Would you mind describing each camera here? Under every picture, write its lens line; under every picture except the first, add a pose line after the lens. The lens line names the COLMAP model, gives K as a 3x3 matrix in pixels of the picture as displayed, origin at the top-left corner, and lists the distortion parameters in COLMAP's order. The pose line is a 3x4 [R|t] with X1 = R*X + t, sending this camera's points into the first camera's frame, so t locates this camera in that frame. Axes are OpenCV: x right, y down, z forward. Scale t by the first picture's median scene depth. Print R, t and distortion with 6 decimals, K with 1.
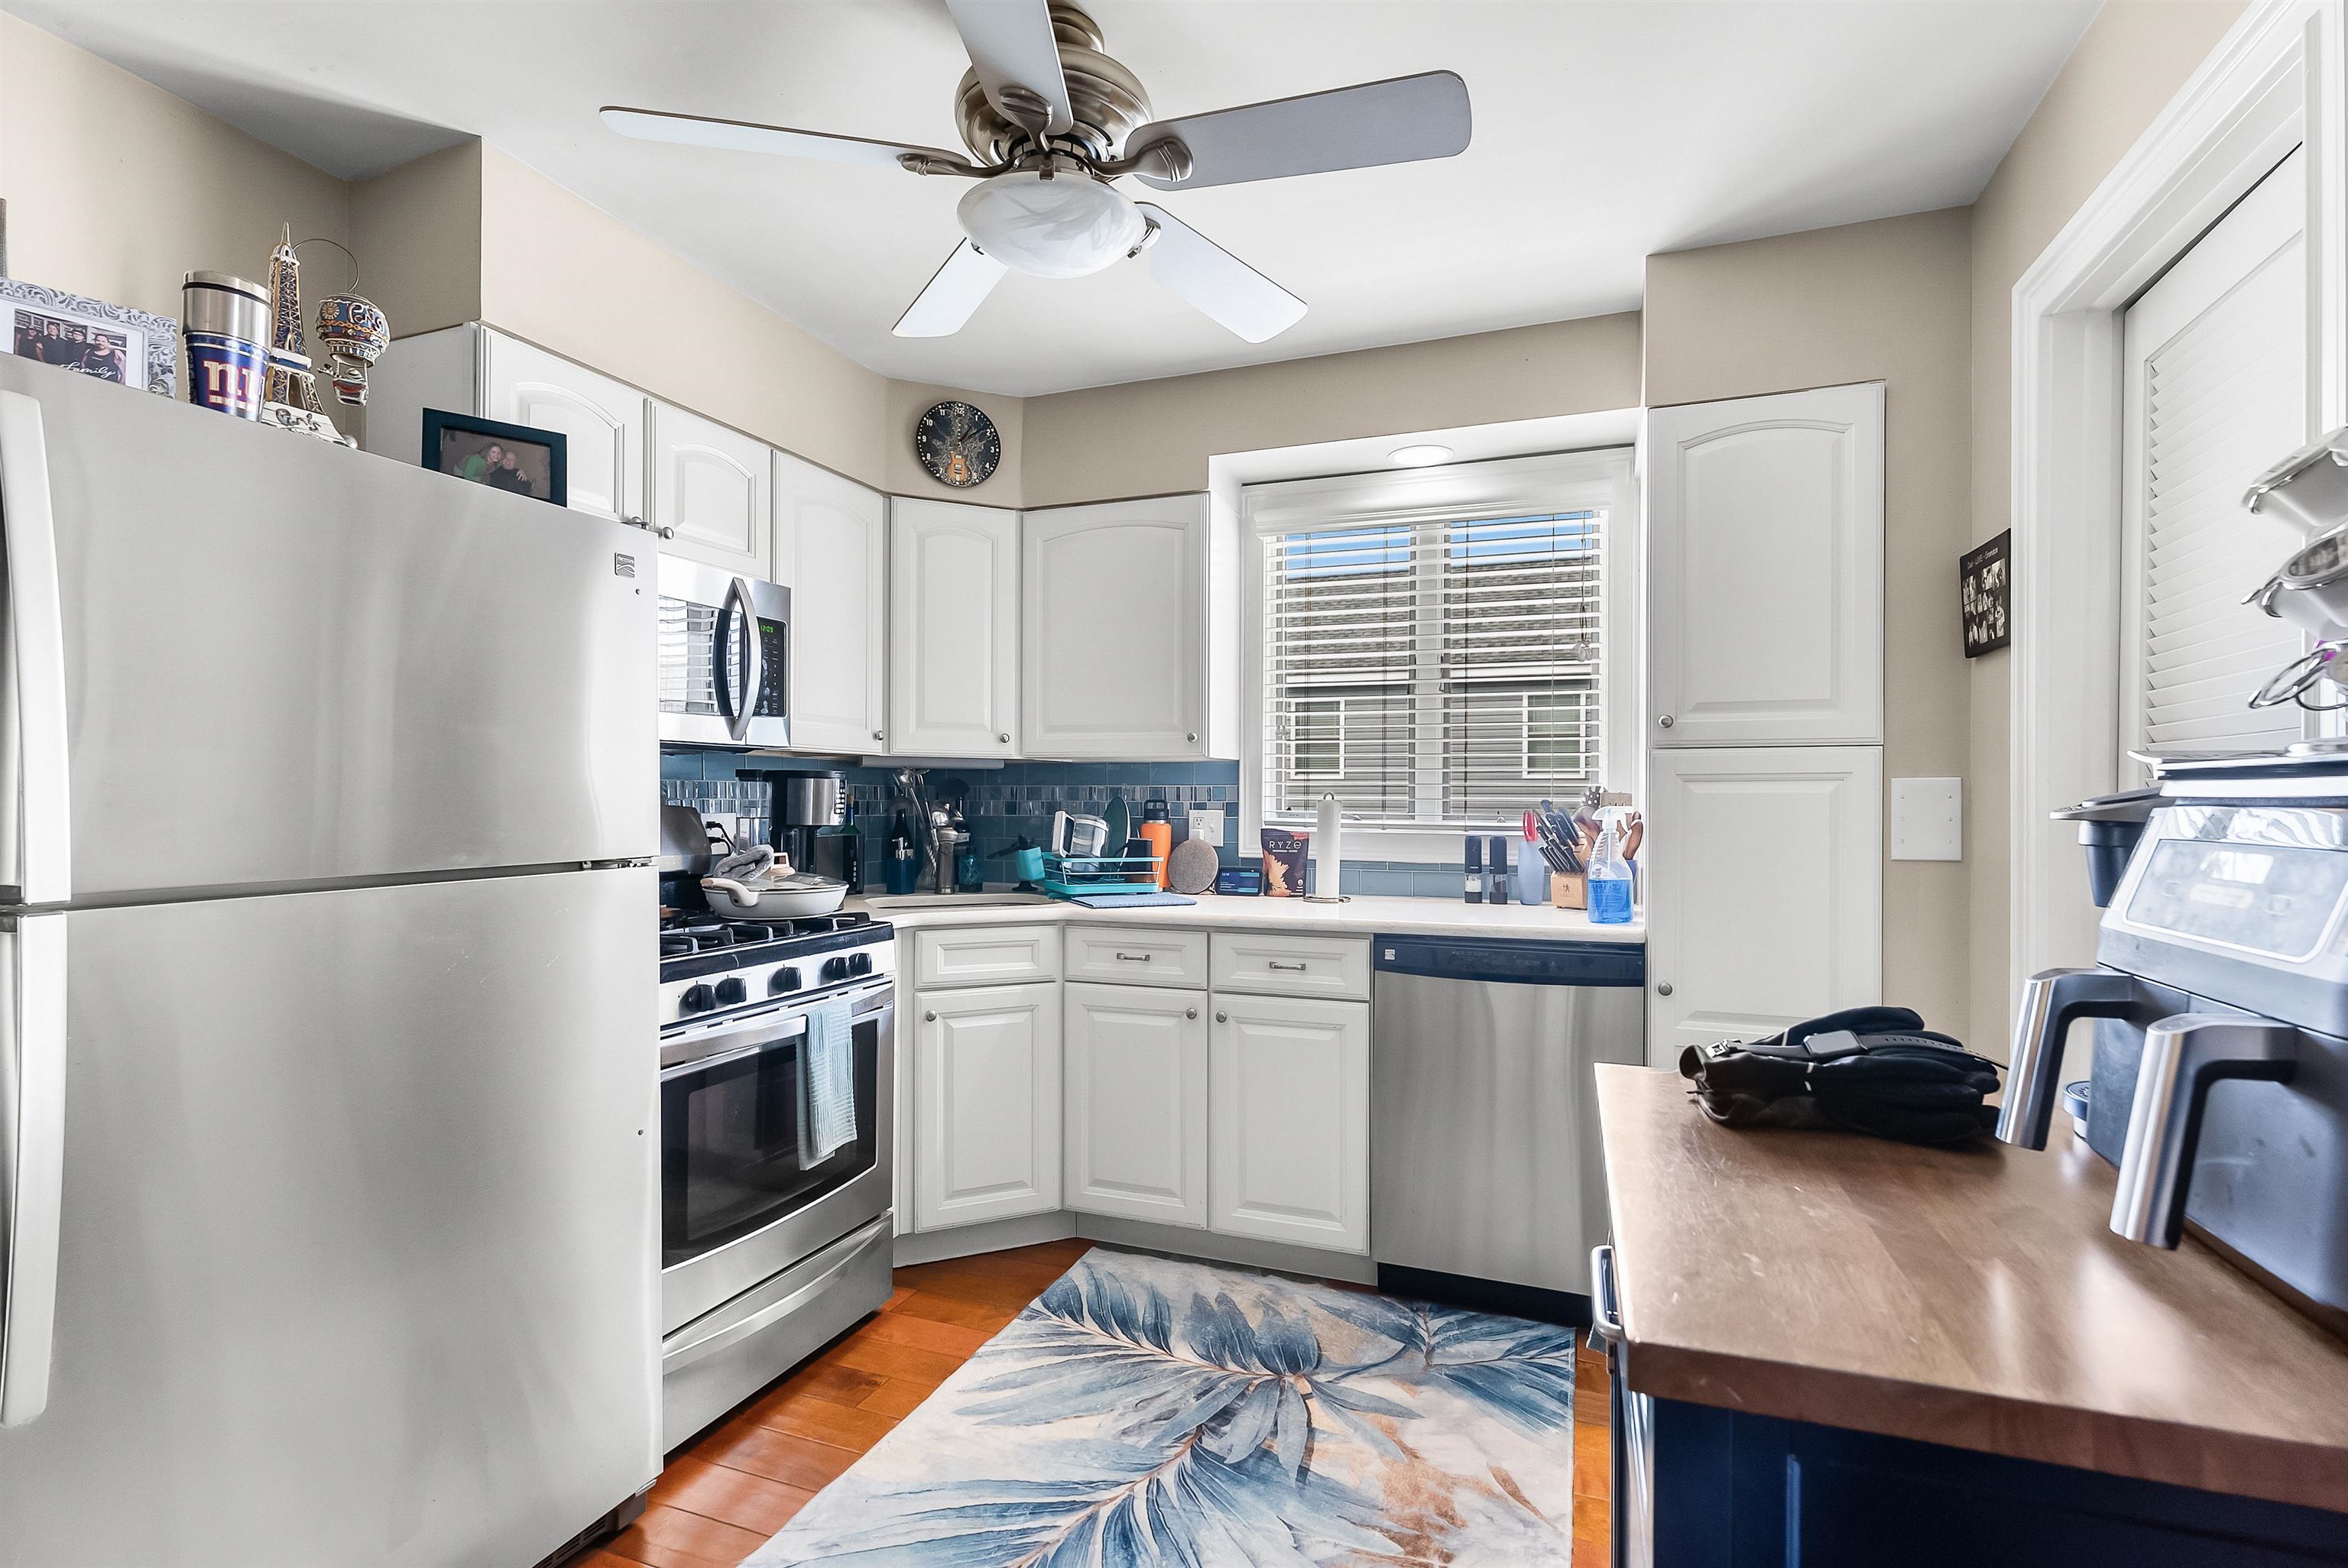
lens RADIAL K [[1074.7, 0, 1178.4], [0, 1074.7, 796.6], [0, 0, 1]] dist [0.000128, 0.000148]
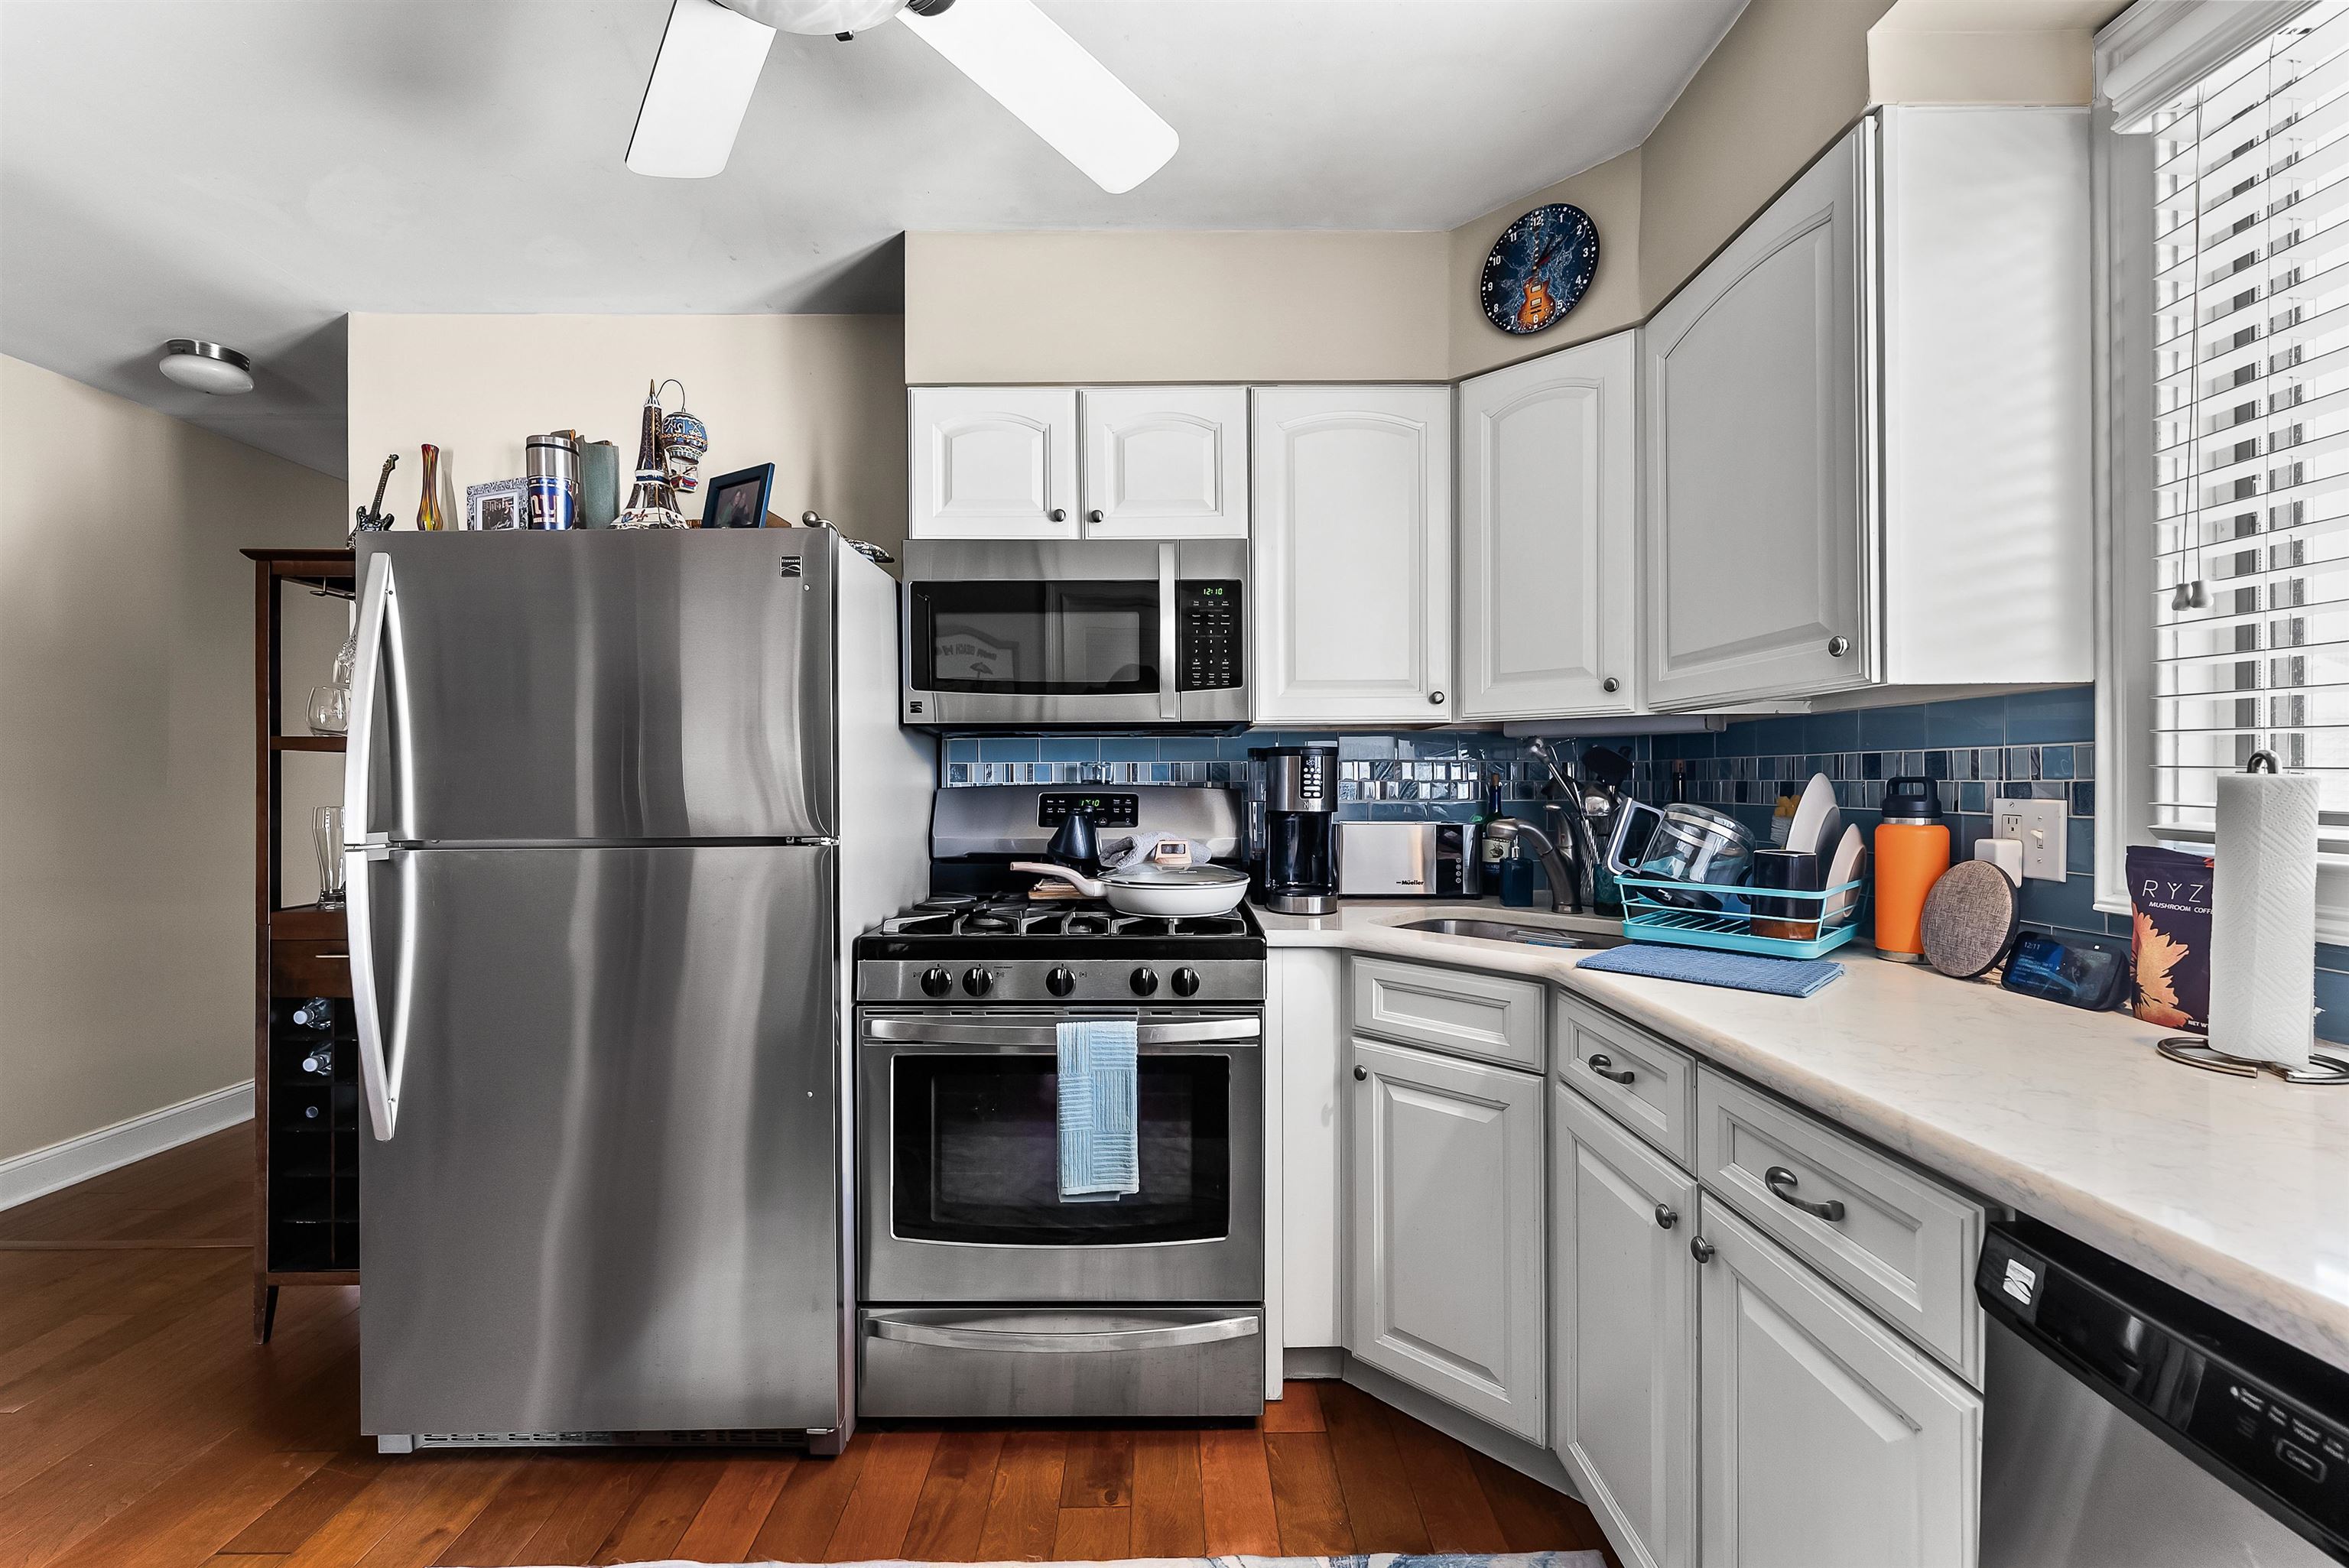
lens RADIAL K [[958.7, 0, 1174.1], [0, 958.7, 786.4], [0, 0, 1]] dist [0.000024, -0.000130]
pose [[0.369290, 0.000136, -0.929314, 0.344100], [0.007652, 0.999966, 0.003187, 0.004239], [0.929283, -0.008288, 0.369276, 0.657410]]
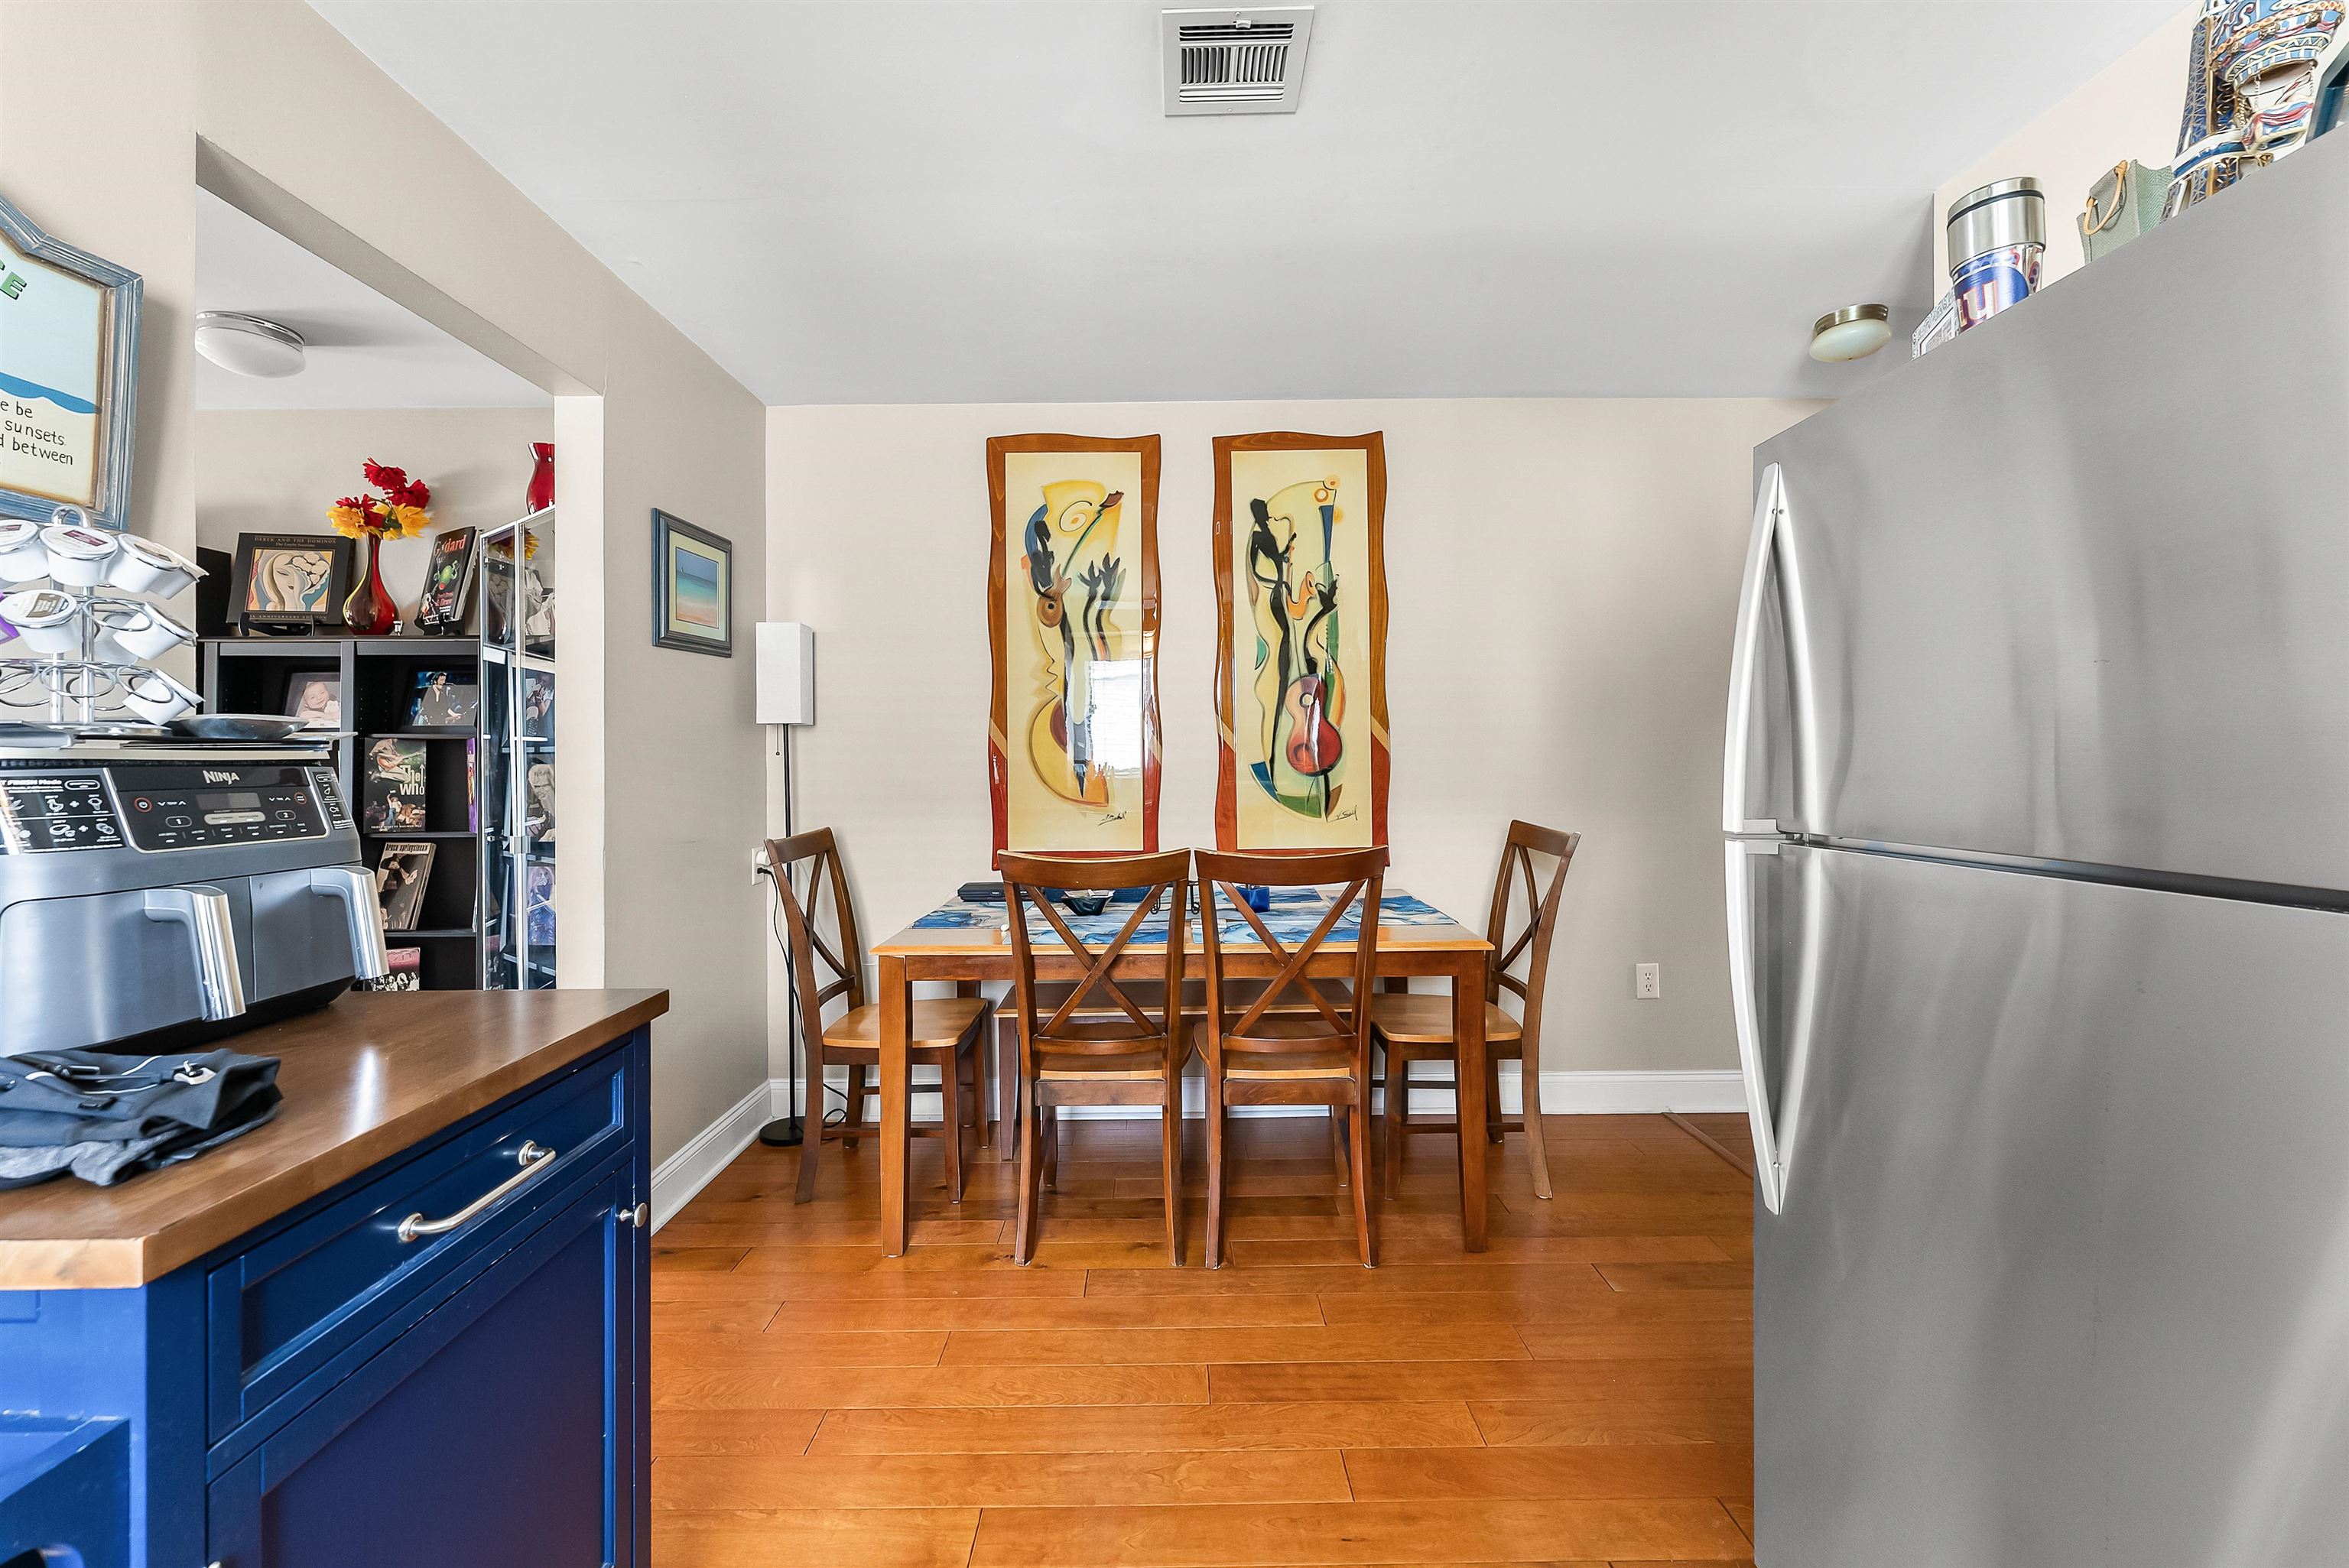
lens RADIAL K [[958.7, 0, 1193.3], [0, 958.7, 763.1], [0, 0, 1]] dist [0.000024, -0.000130]
pose [[-0.927551, 0.001768, -0.373692, 0.027525], [0.002863, 0.999993, -0.002376, 0.003403], [0.373685, -0.003274, -0.927550, 0.753957]]
